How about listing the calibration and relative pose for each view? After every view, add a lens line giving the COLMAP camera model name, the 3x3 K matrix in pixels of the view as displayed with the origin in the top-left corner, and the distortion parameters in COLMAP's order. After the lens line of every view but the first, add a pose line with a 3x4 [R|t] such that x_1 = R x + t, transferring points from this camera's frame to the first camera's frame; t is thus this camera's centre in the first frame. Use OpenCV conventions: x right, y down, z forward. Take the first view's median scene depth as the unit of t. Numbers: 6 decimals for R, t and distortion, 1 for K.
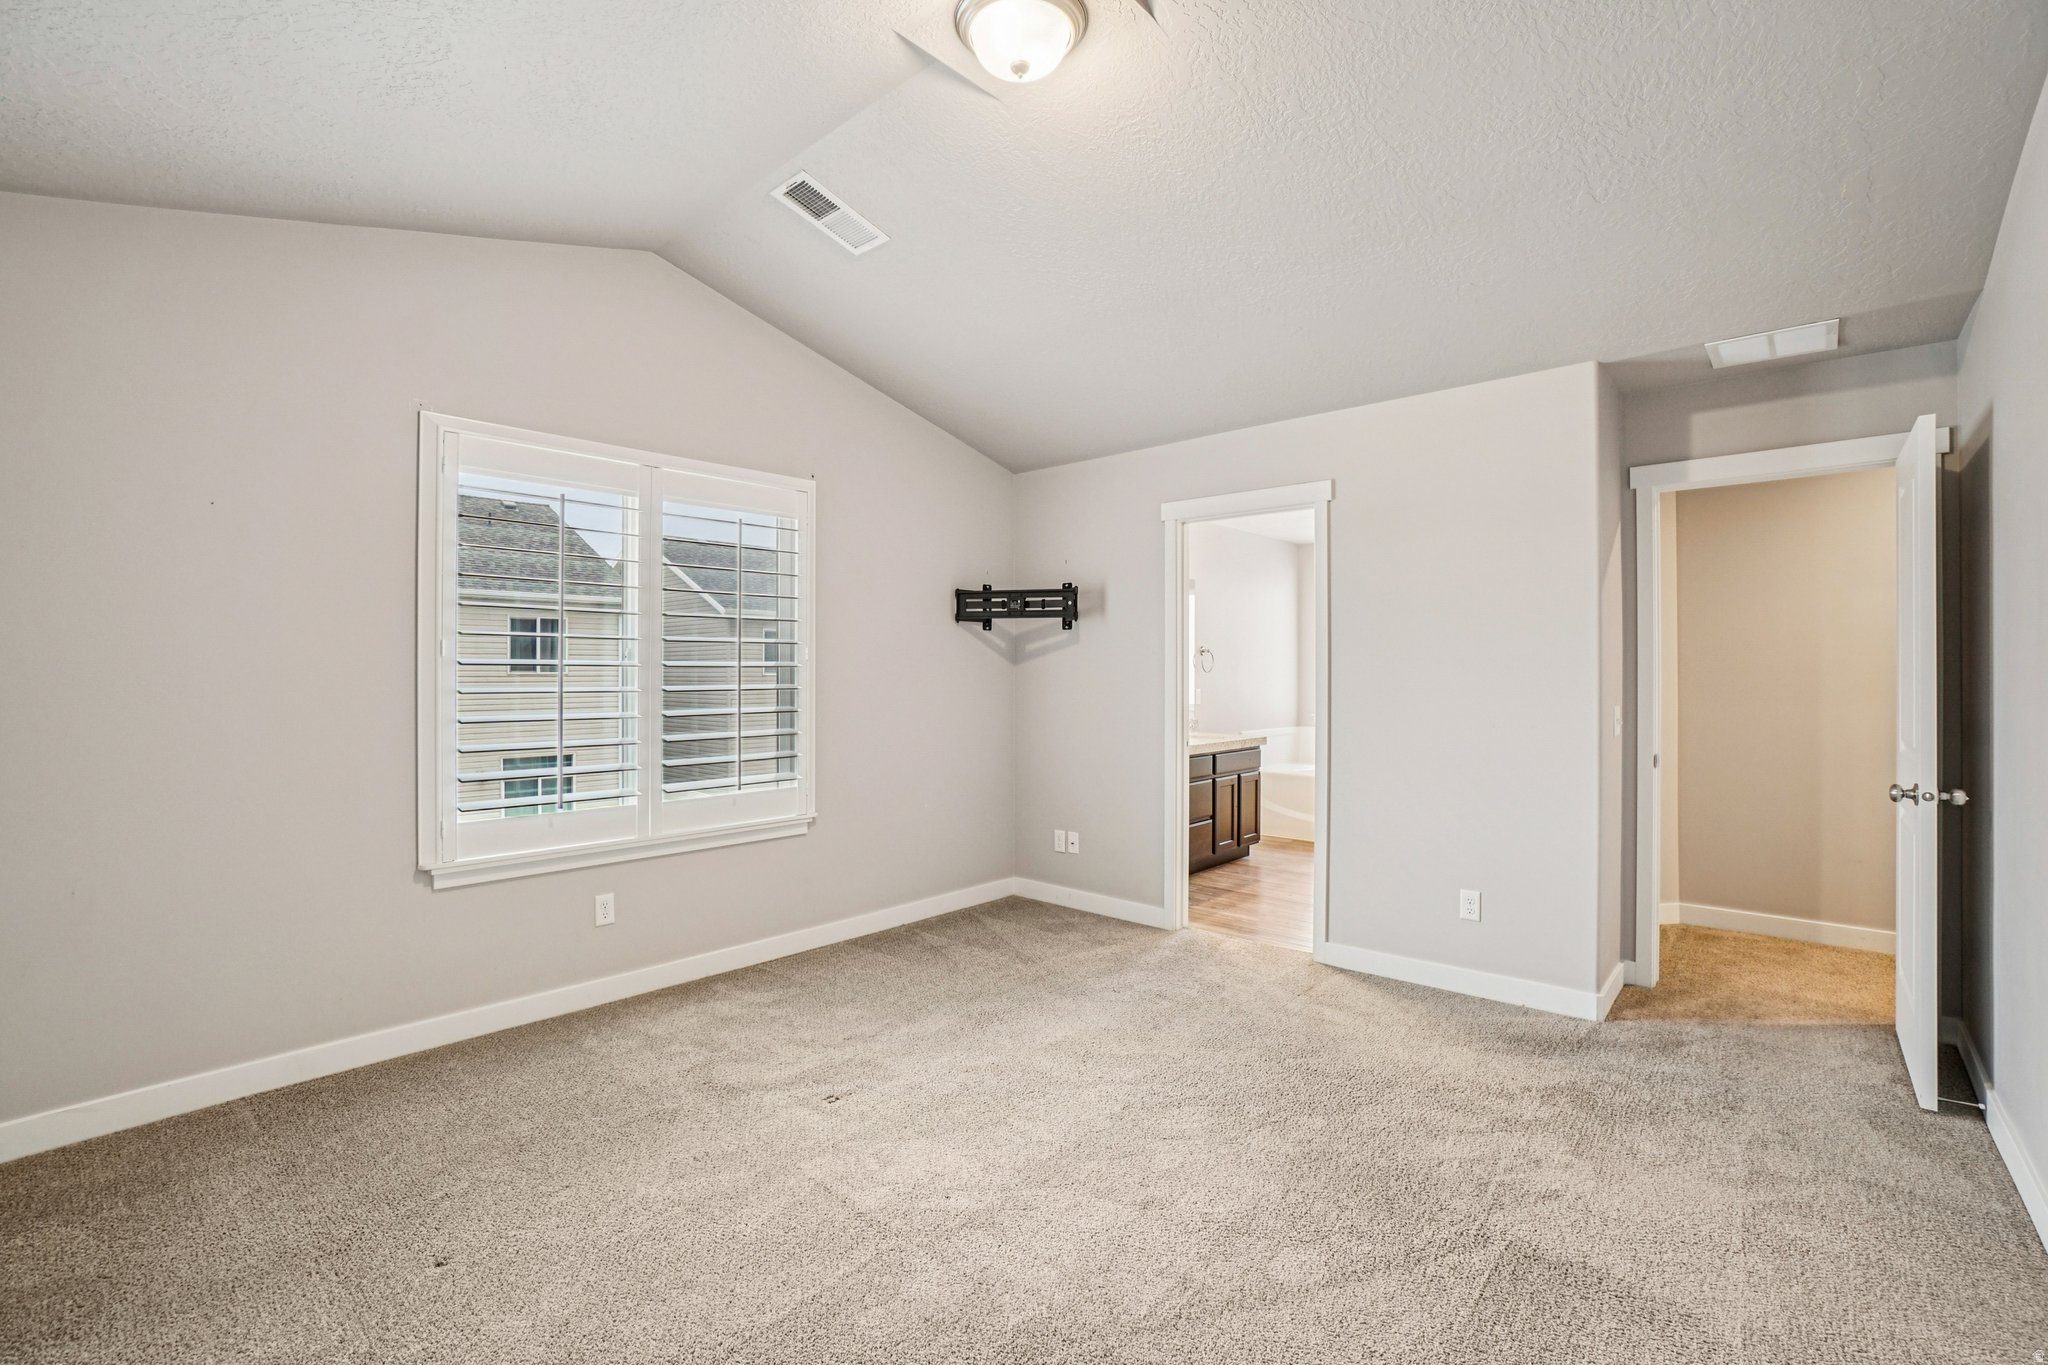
lens RADIAL K [[911.7, 0, 1016.0], [0, 911.7, 668.1], [0, 0, 1]] dist [-0.025232, 0.000015]
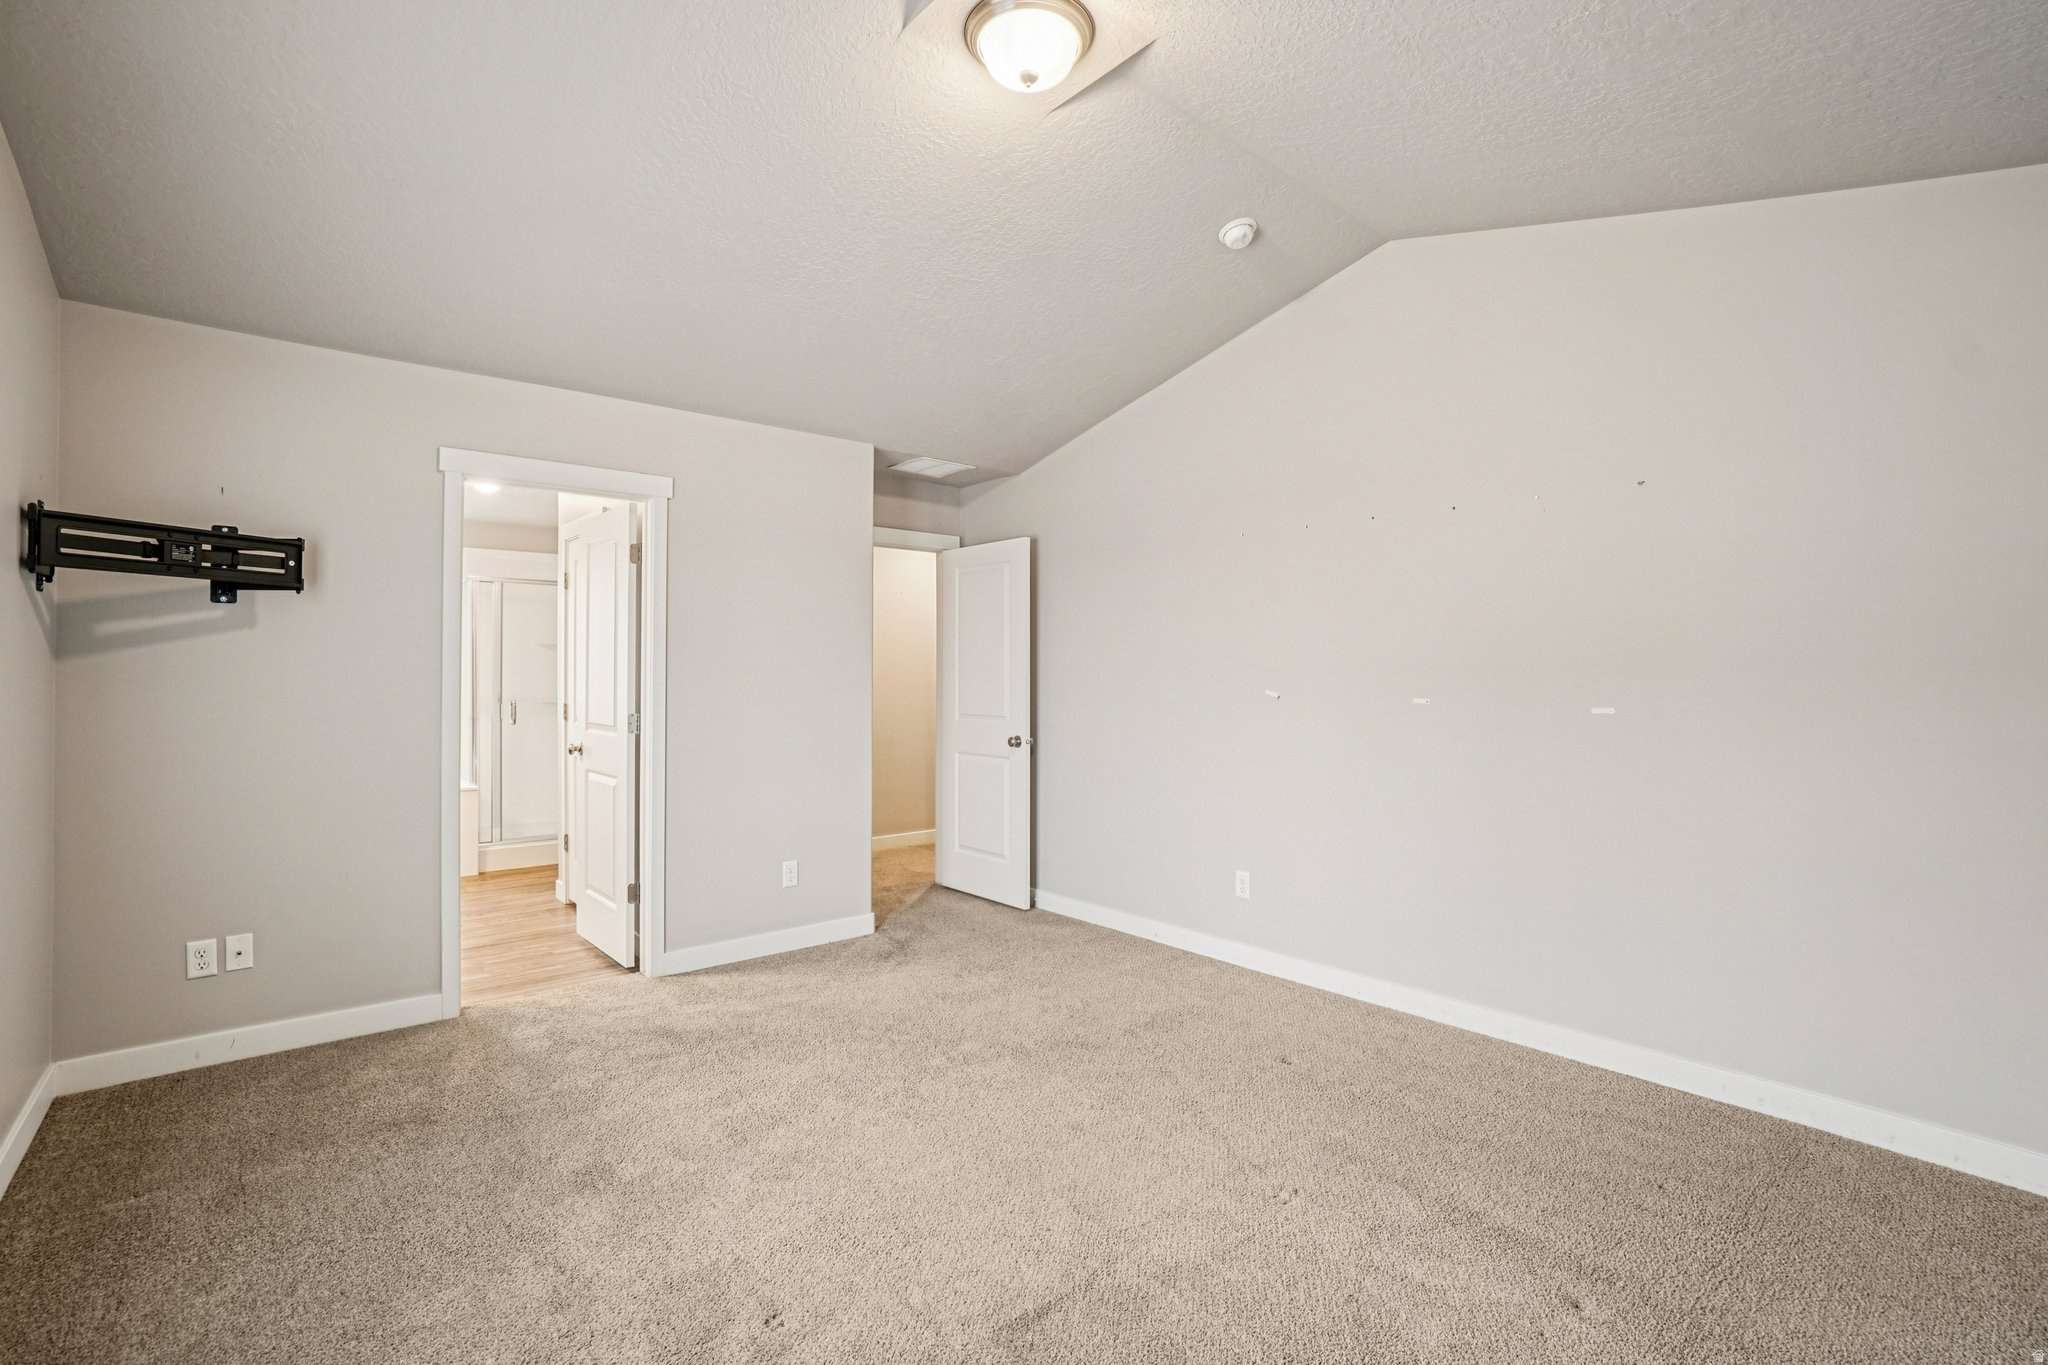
lens RADIAL K [[905.7, 0, 1017.2], [0, 905.7, 672.6], [0, 0, 1]] dist [-0.047786, 0.000296]
pose [[0.128591, 0.001126, 0.991697, -0.519589], [-0.007684, 0.999970, -0.000139, -0.000118], [-0.991668, -0.007602, 0.128595, 0.473645]]
